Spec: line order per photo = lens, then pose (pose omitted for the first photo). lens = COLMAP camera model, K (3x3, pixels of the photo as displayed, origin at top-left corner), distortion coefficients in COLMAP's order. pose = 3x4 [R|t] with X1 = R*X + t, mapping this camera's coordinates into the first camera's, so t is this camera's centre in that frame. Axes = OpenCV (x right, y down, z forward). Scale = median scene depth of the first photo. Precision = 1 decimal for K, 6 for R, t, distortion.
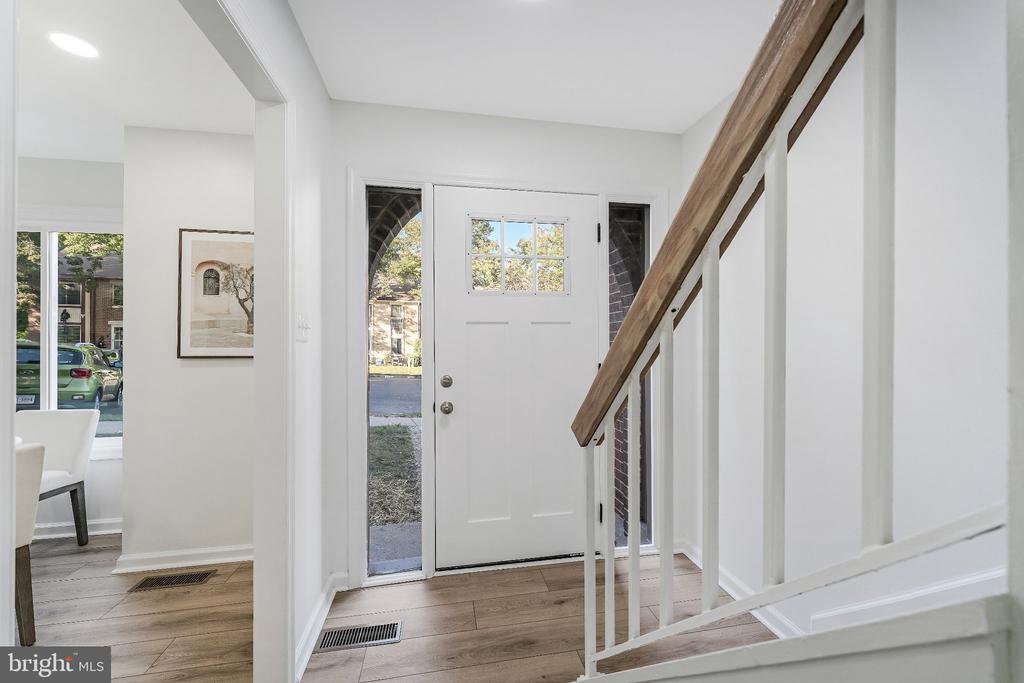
lens RADIAL K [[413.1, 0, 514.4], [0, 413.1, 336.1], [0, 0, 1]] dist [-0.000776, -0.000726]
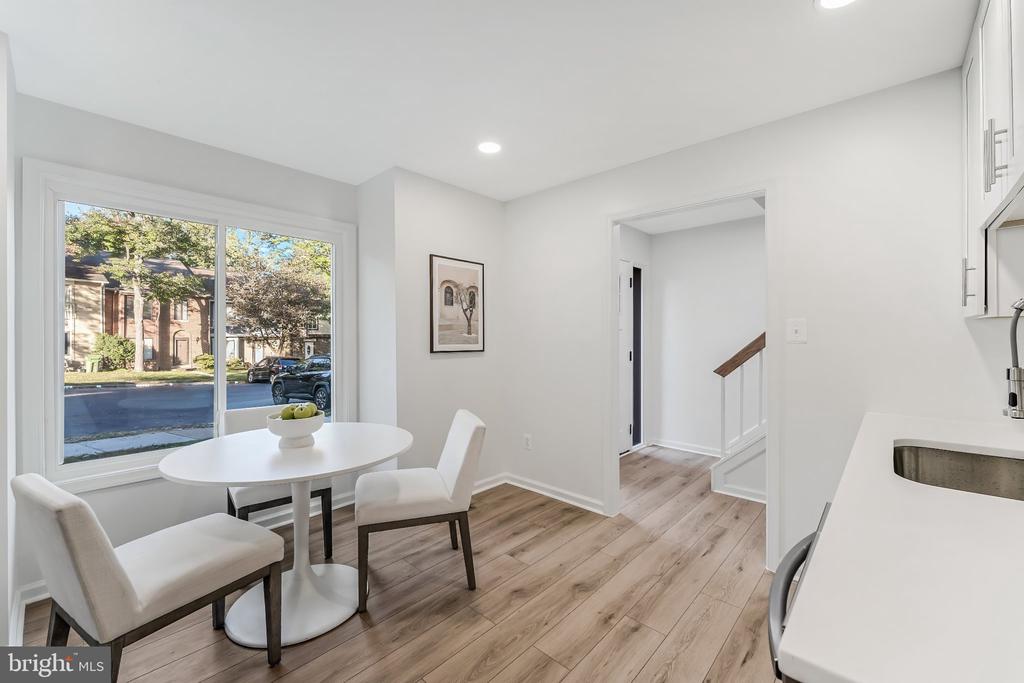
lens RADIAL K [[413.1, 0, 520.1], [0, 413.1, 339.6], [0, 0, 1]] dist [-0.000776, -0.000726]
pose [[0.804659, -0.000855, 0.593737, -1.344817], [-0.010120, 0.999834, 0.015154, -0.011028], [-0.593652, -0.018203, 0.804516, -0.227579]]
